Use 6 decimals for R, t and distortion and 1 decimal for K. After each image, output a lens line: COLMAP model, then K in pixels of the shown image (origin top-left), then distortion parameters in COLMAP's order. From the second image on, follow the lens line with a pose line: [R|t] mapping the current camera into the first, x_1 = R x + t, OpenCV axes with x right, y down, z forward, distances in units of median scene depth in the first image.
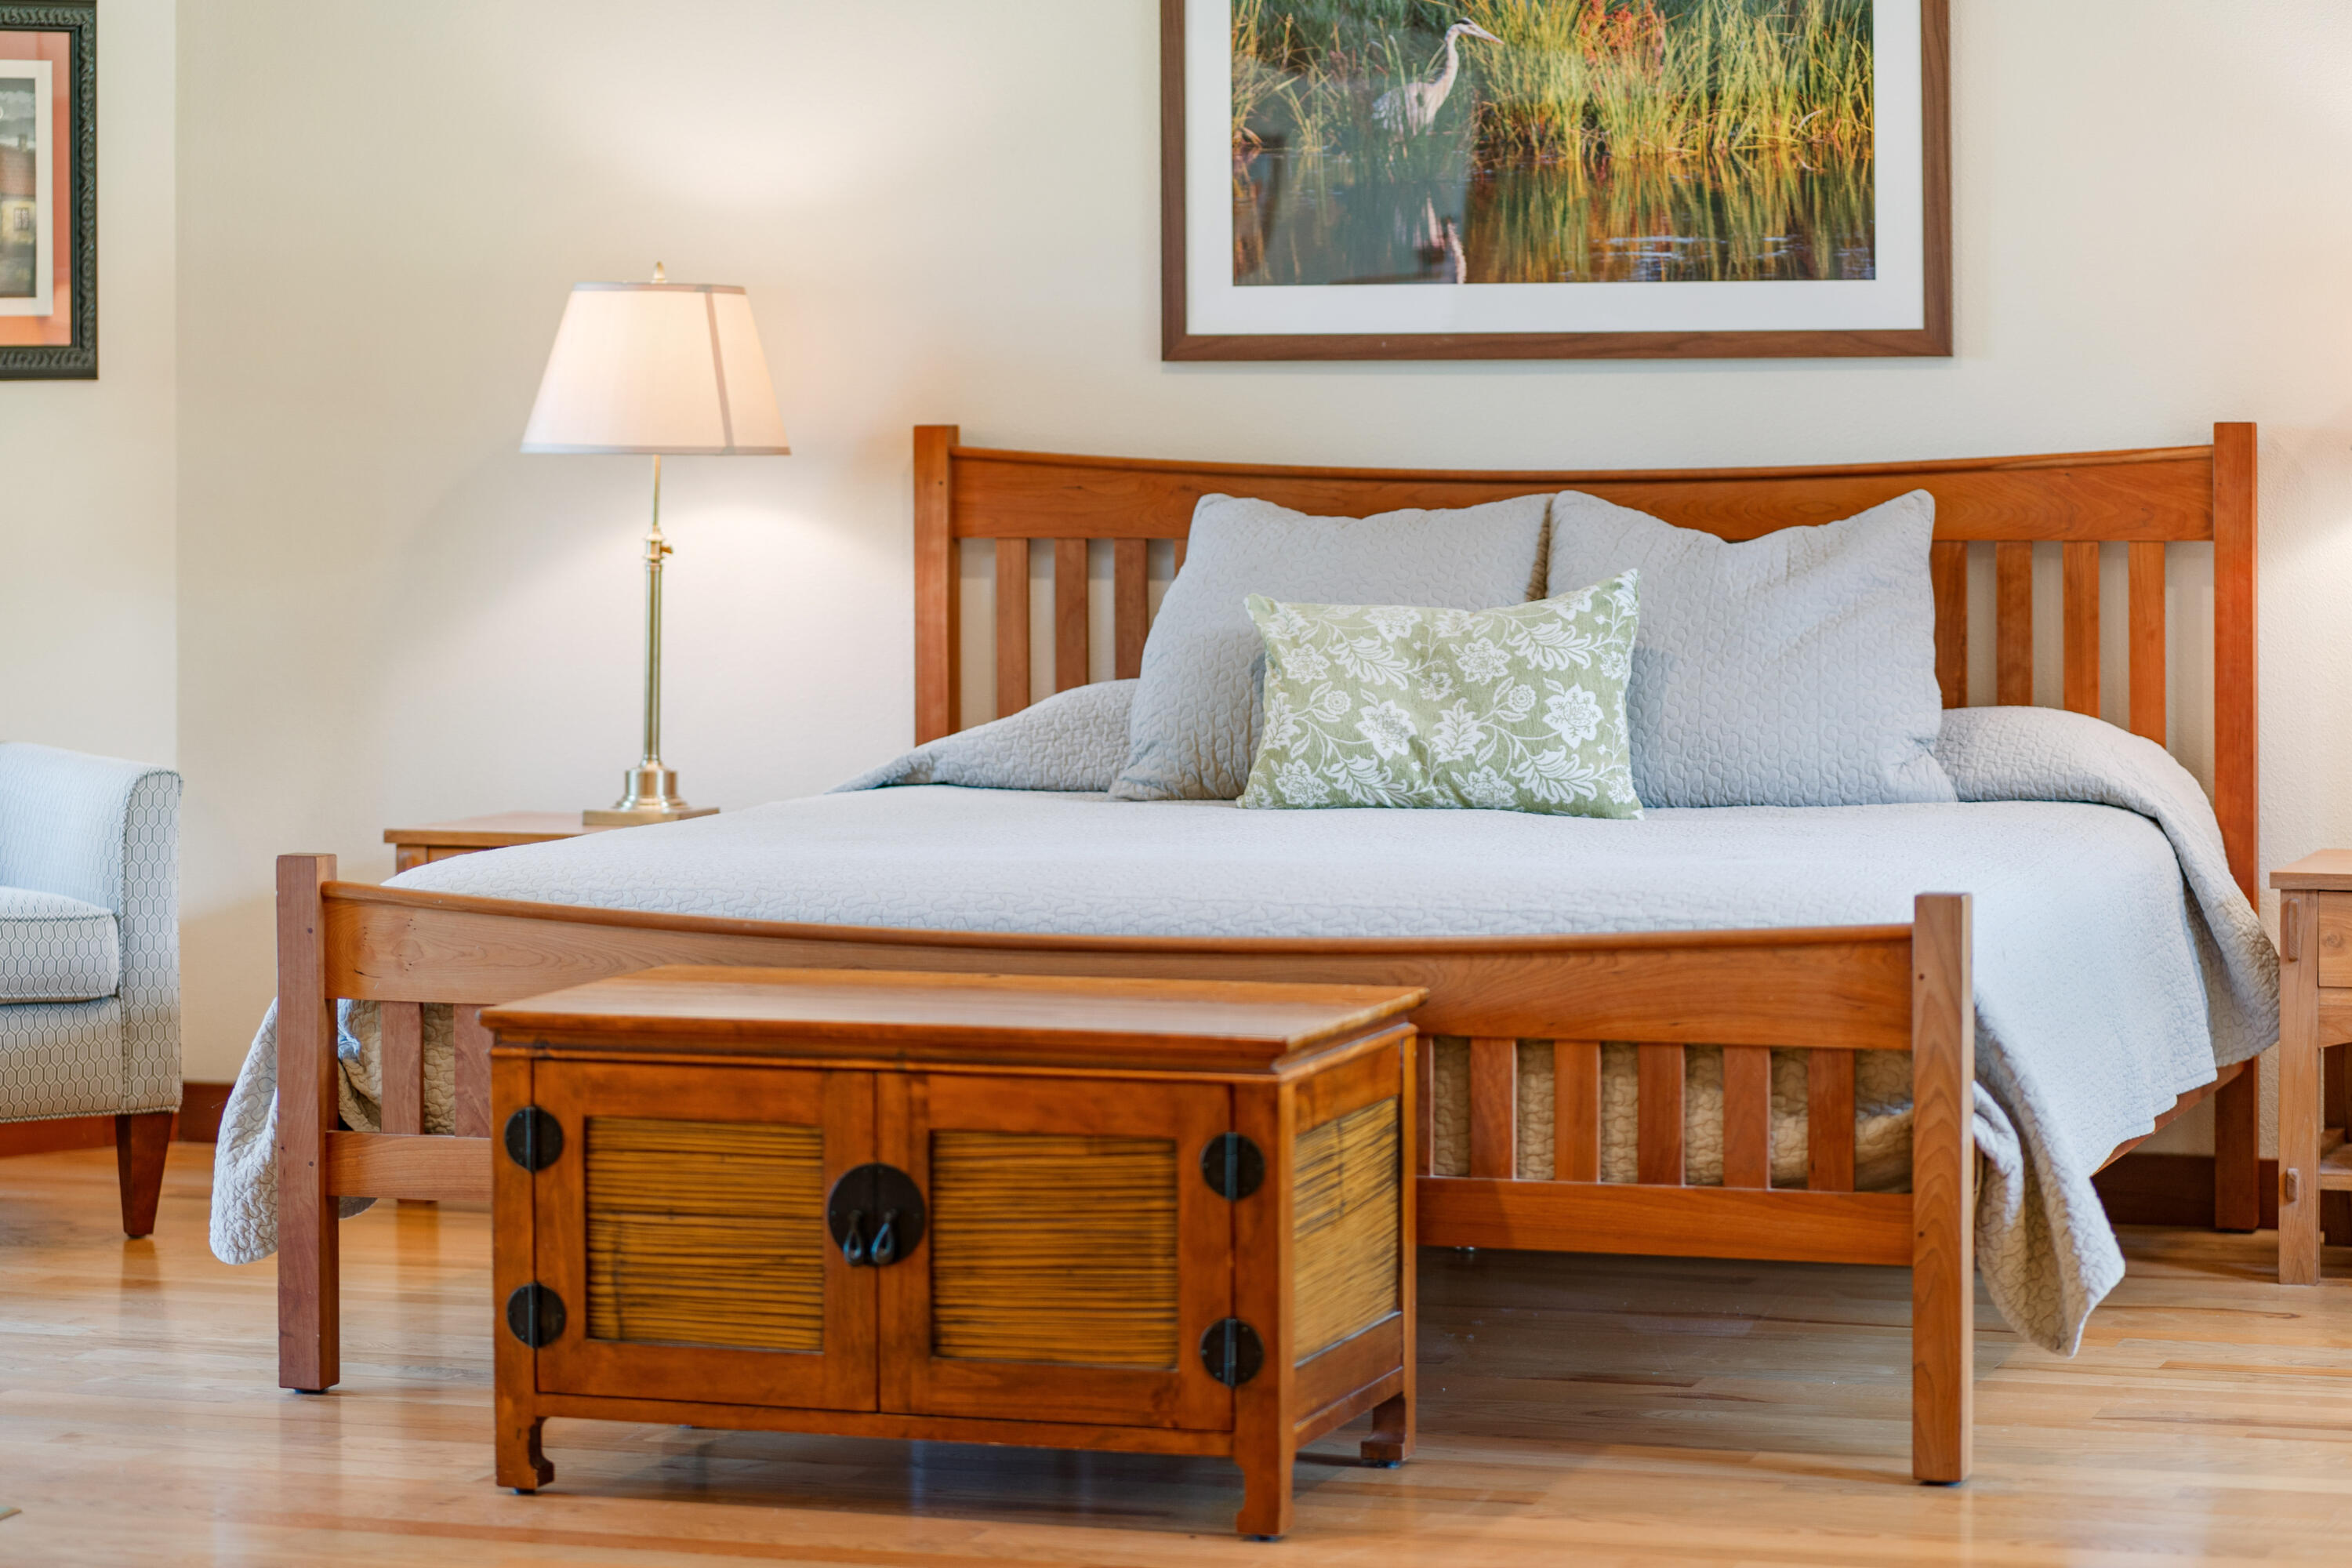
lens RADIAL K [[5797.5, 0, 1176.0], [0, 5797.5, 784.0], [0, 0, 1]] dist [-0.191466, 0.460708]
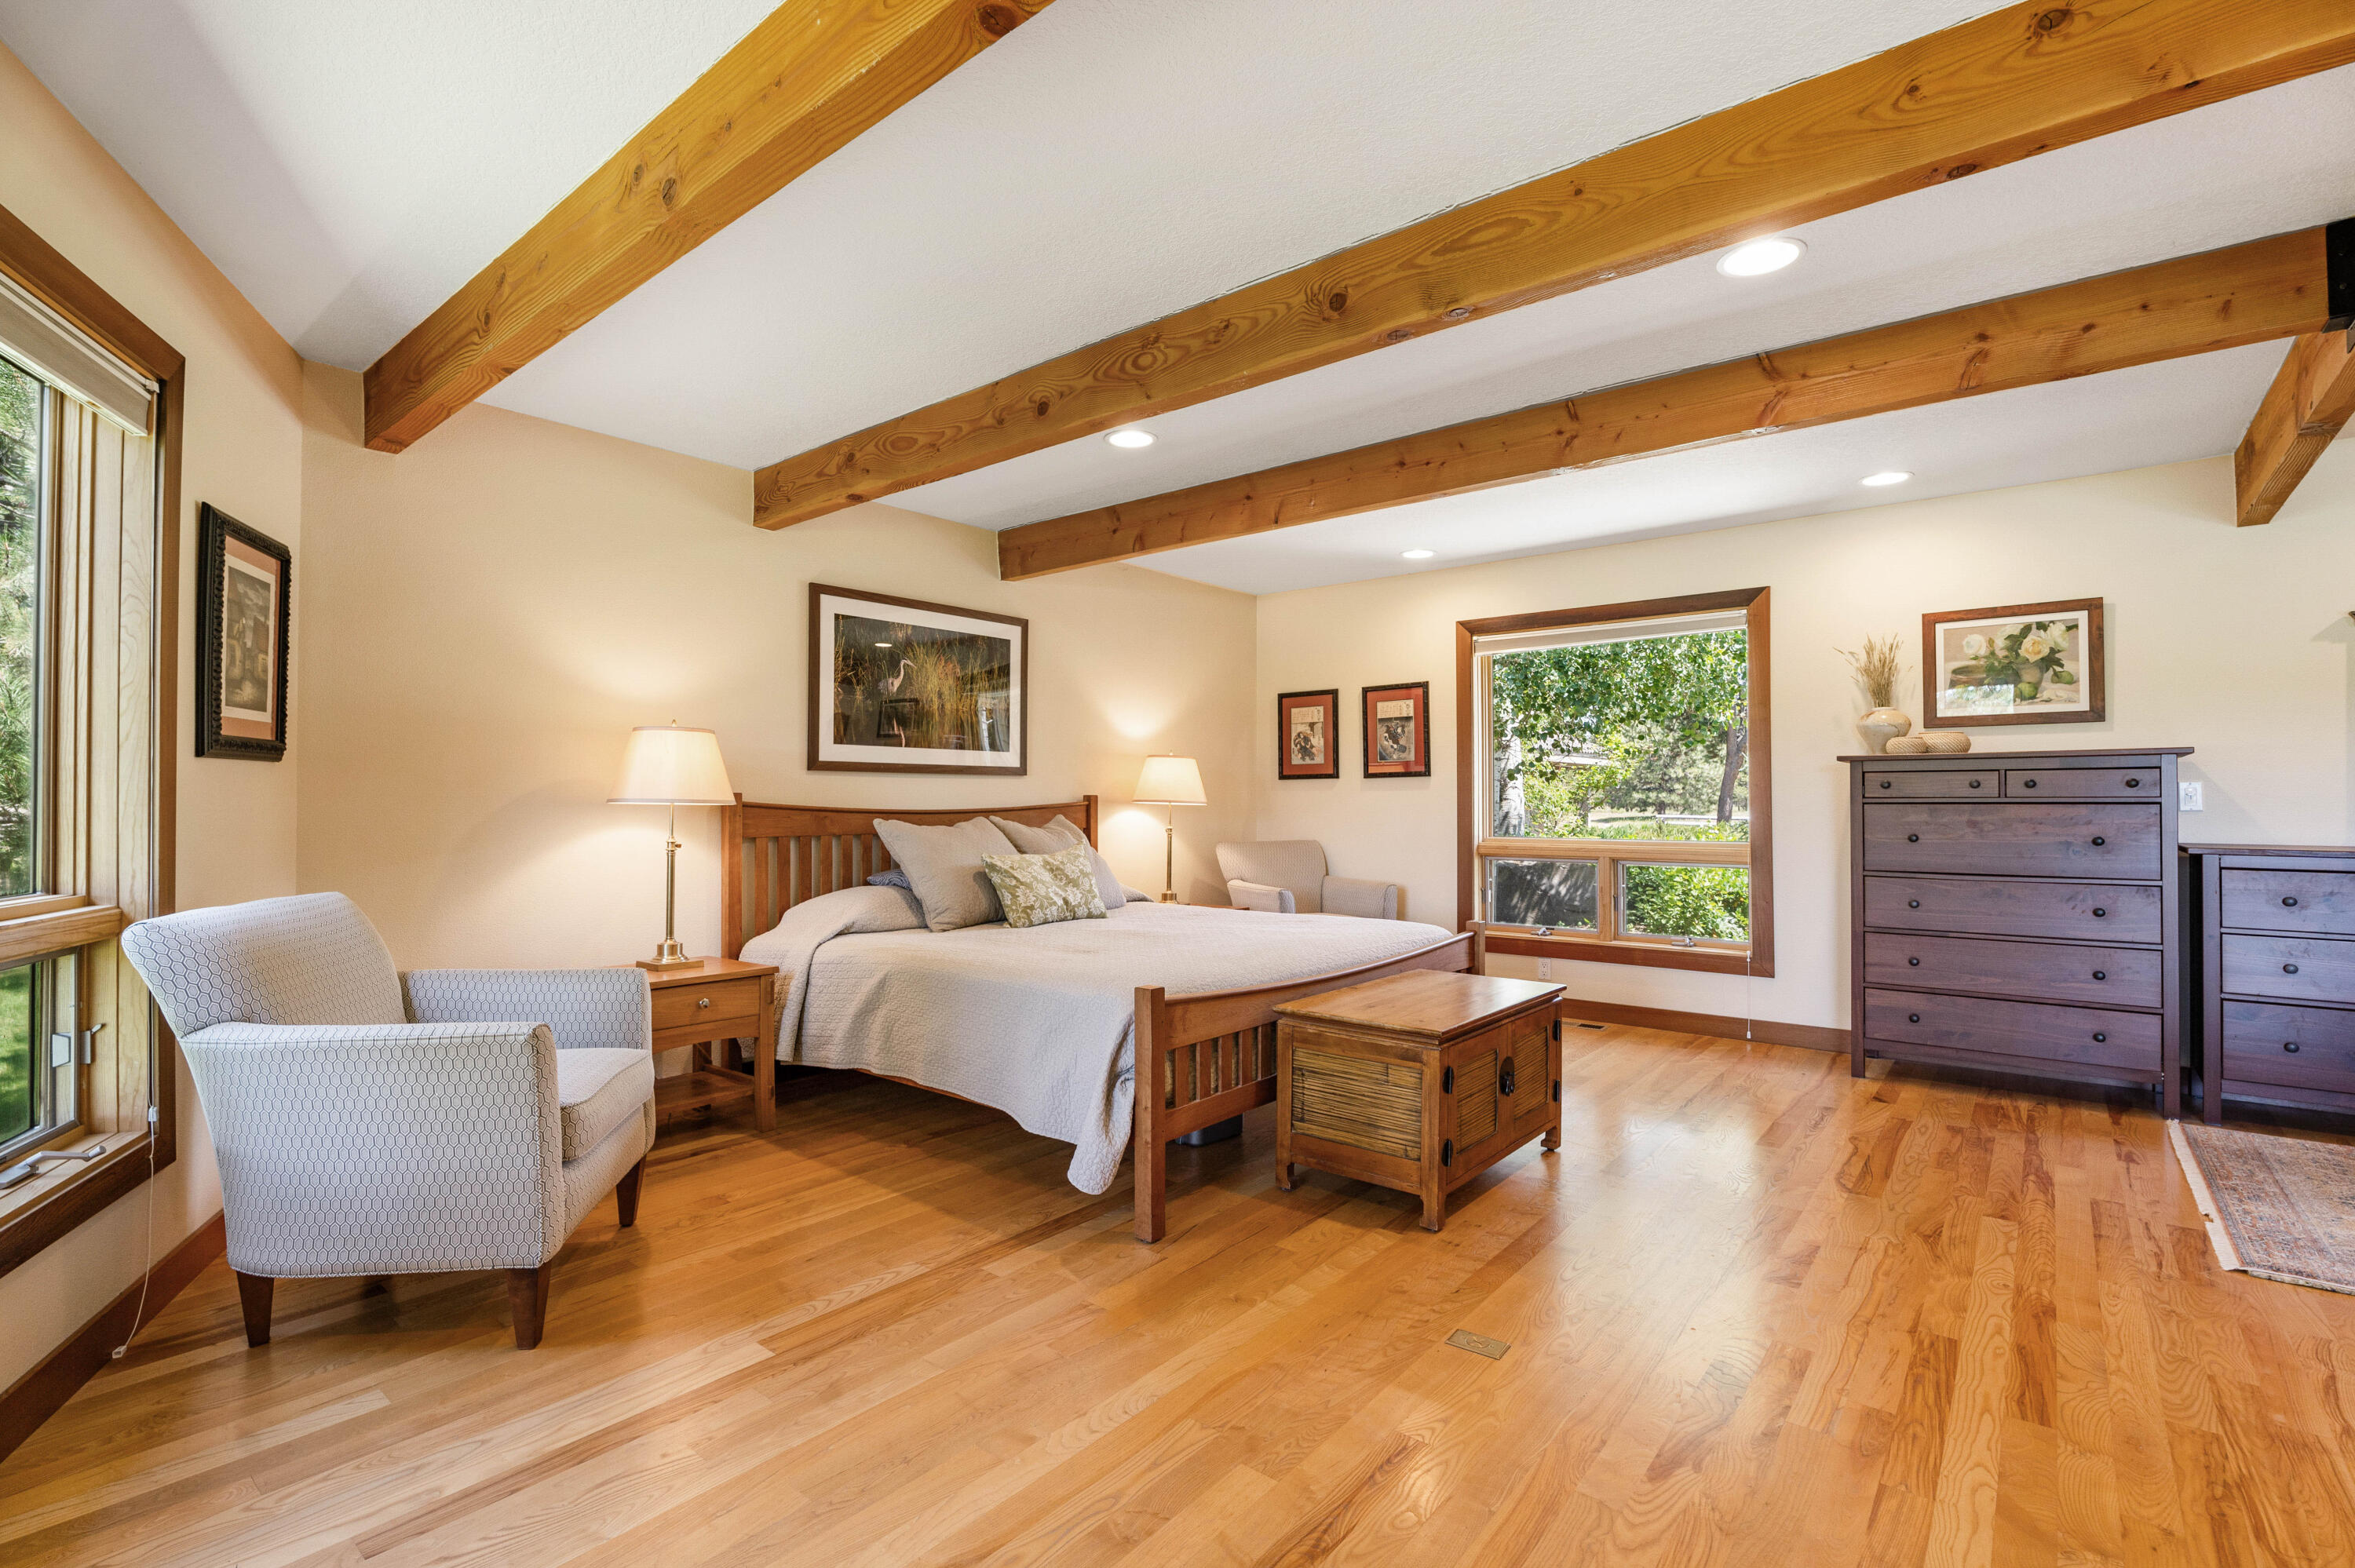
lens RADIAL K [[1076.5, 0, 1168.6], [0, 1076.5, 795.1], [0, 0, 1]] dist [-0.010563, -0.000241]
pose [[0.366517, 0.007683, 0.930380, -0.417392], [0.055974, 0.997973, -0.030292, -0.037439], [-0.928726, 0.063180, 0.365344, 0.673378]]
